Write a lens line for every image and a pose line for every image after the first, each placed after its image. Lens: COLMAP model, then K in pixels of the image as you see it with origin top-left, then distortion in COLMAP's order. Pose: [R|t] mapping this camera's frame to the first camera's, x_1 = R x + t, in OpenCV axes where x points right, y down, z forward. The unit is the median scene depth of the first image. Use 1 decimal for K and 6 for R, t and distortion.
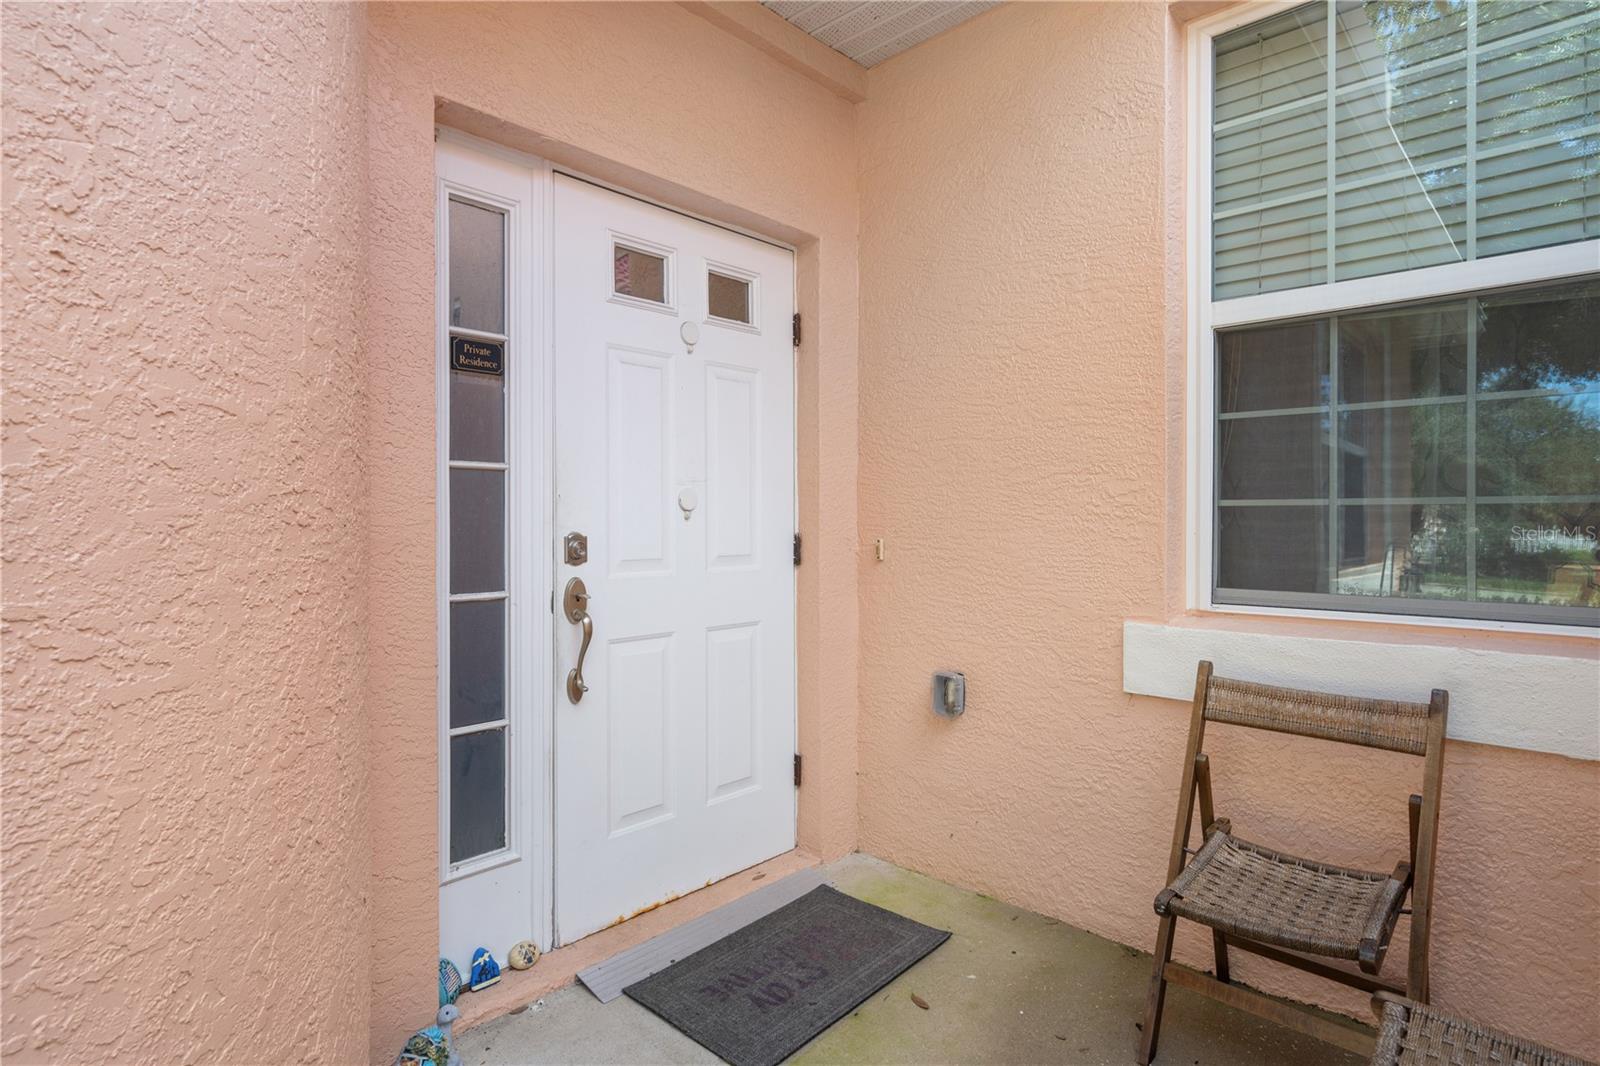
lens RADIAL K [[805.2, 0, 801.8], [0, 805.2, 530.8], [0, 0, 1]] dist [0.015609, 0.000164]
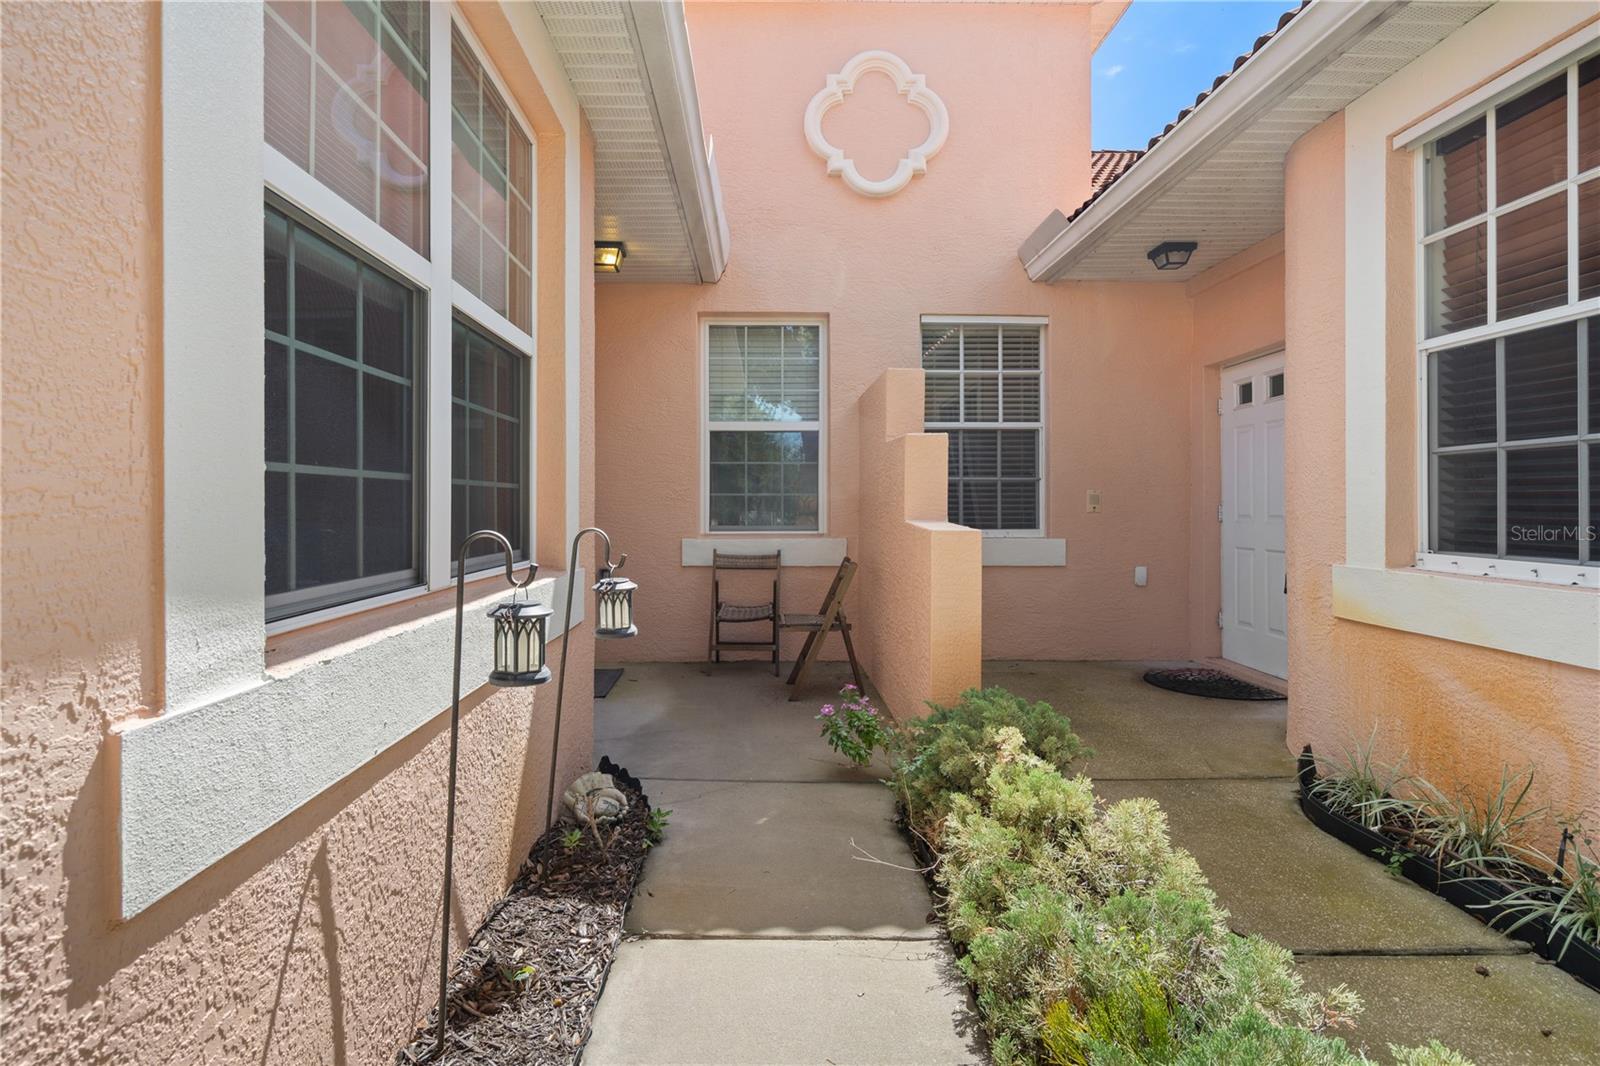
lens RADIAL K [[805.2, 0, 760.1], [0, 805.2, 504.7], [0, 0, 1]] dist [0.015609, 0.000164]
pose [[0.706690, 0.009414, 0.707460, -1.353621], [0.003790, 0.999847, -0.017091, 0.050660], [-0.707513, 0.014759, 0.706547, -1.085812]]
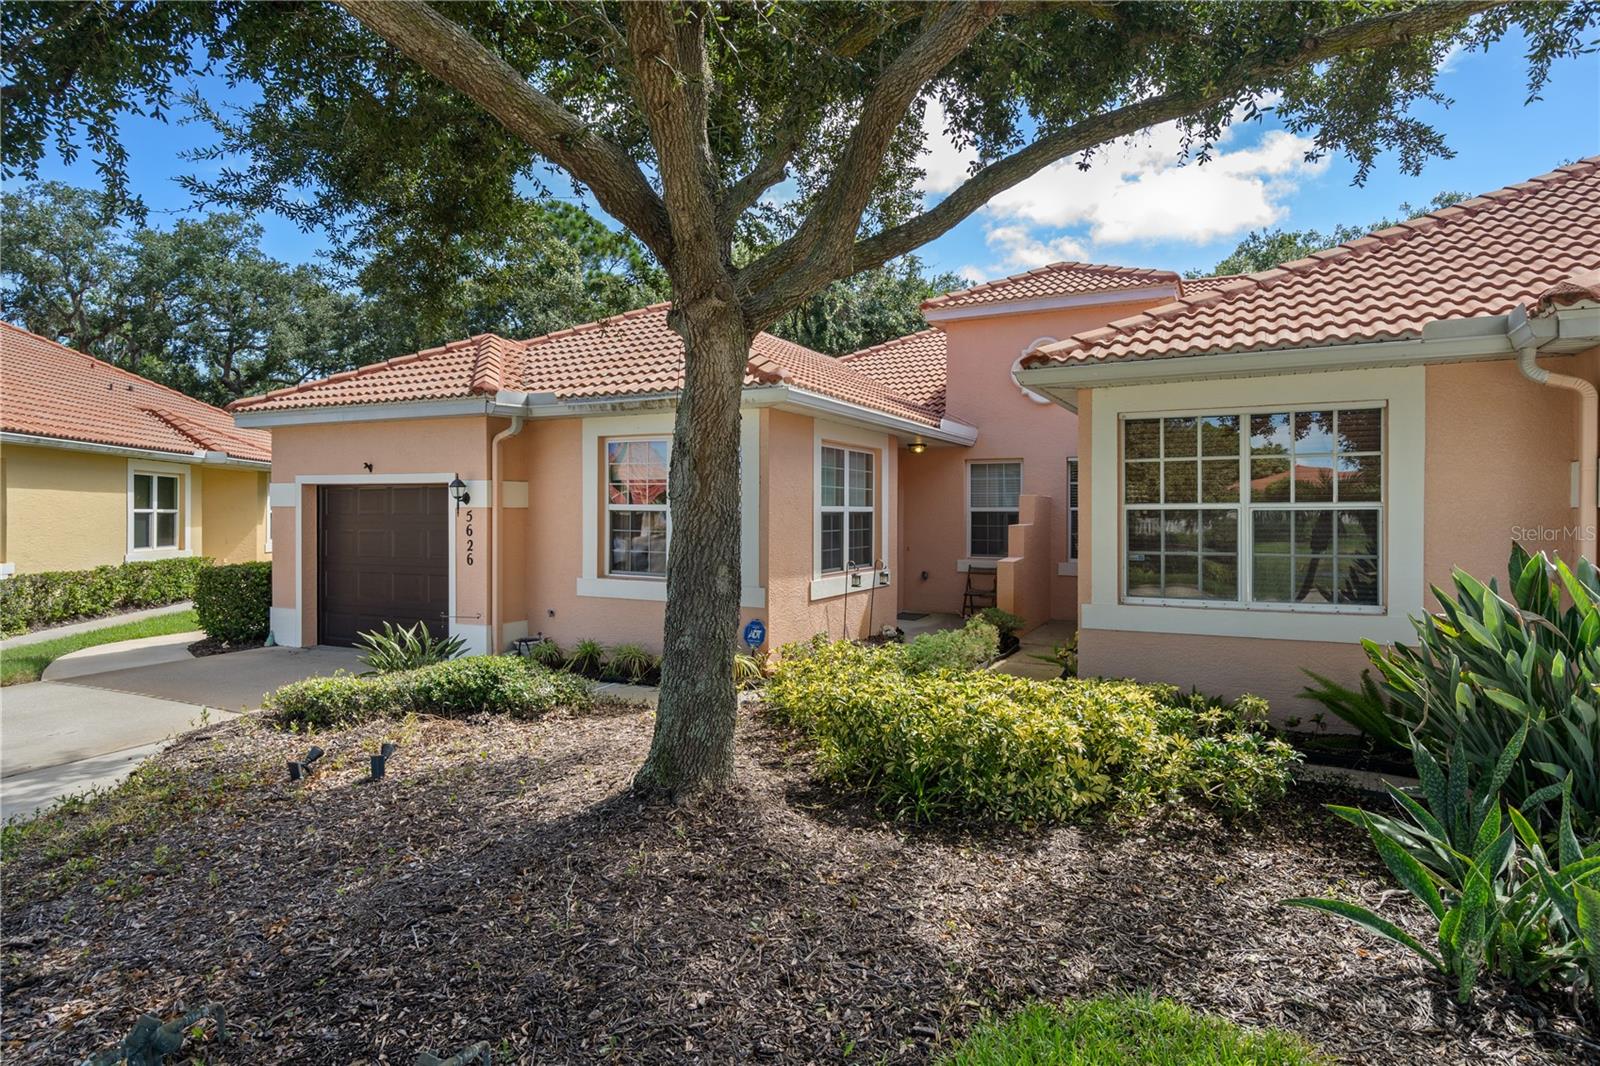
lens RADIAL K [[876.4, 0, 808.5], [0, 876.4, 513.7], [0, 0, 1]] dist [0.008832, 0.000969]
pose [[0.953377, 0.007860, 0.301679, -2.770428], [-0.004007, 0.999902, -0.013390, -0.144946], [-0.301755, 0.011557, 0.953315, -5.151481]]
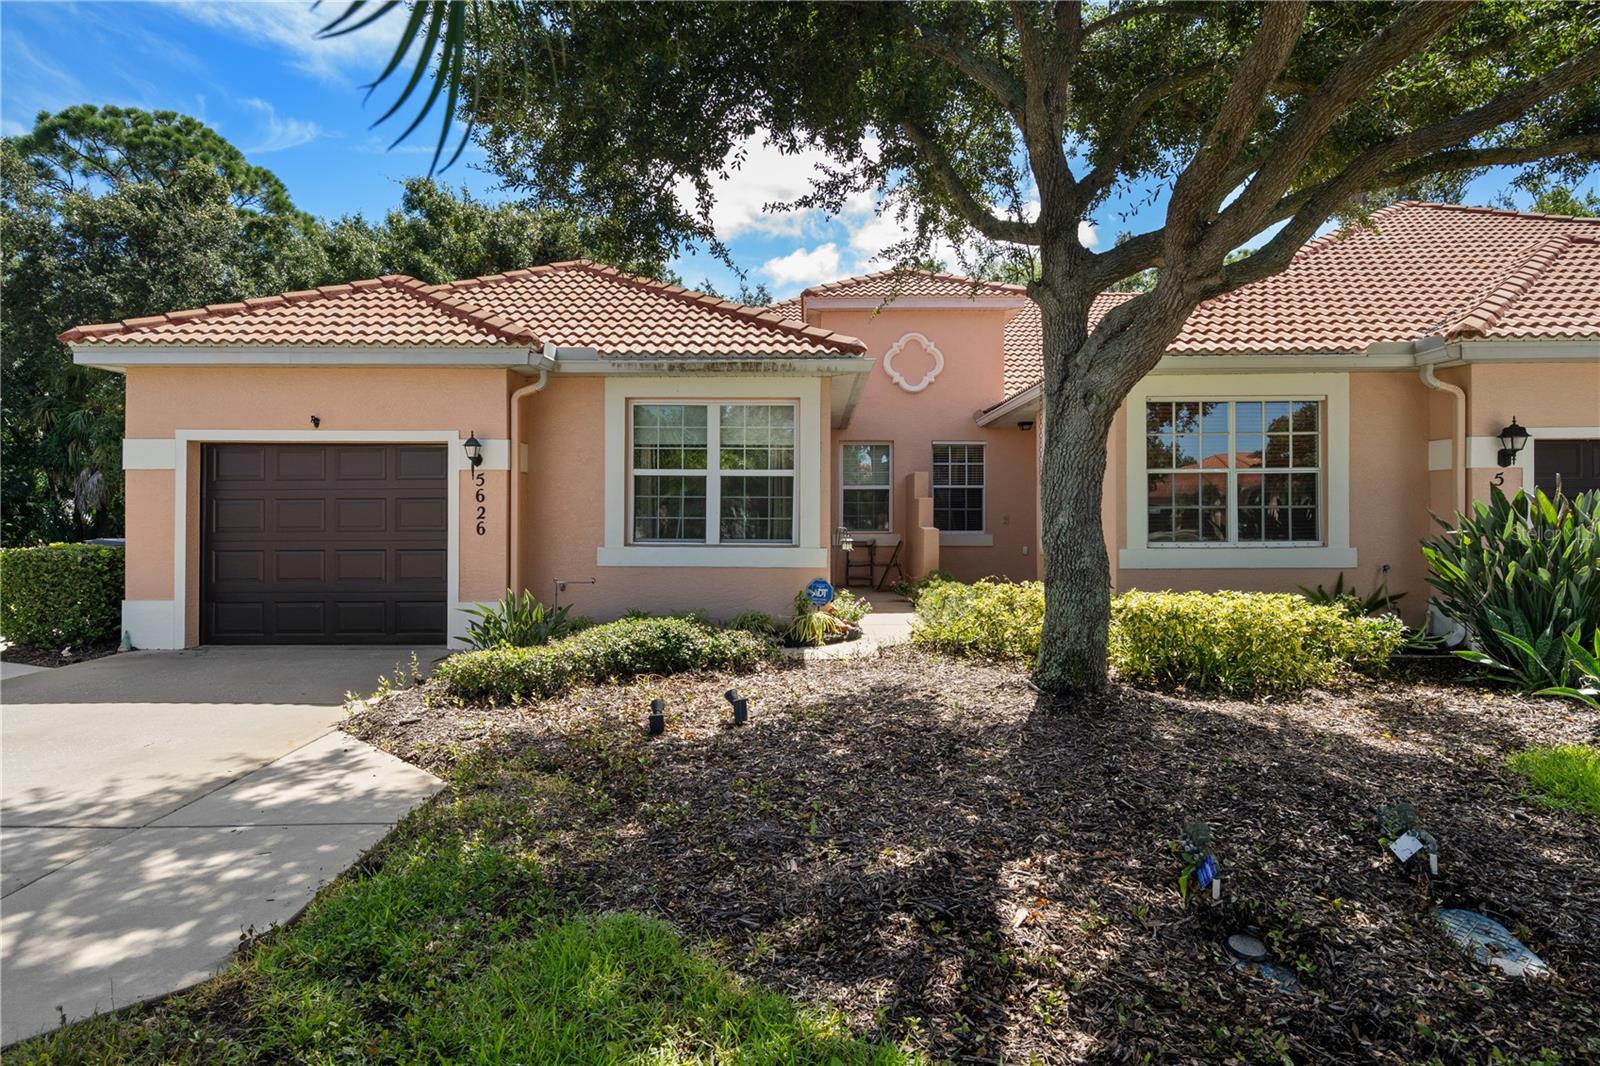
lens RADIAL K [[922.1, 0, 790.2], [0, 922.1, 507.1], [0, 0, 1]] dist [0.005129, 0.000738]
pose [[0.726307, 0.010900, 0.687284, -5.137567], [0.006926, 0.999707, -0.023174, 0.064096], [-0.687336, 0.021591, 0.726019, -4.279981]]
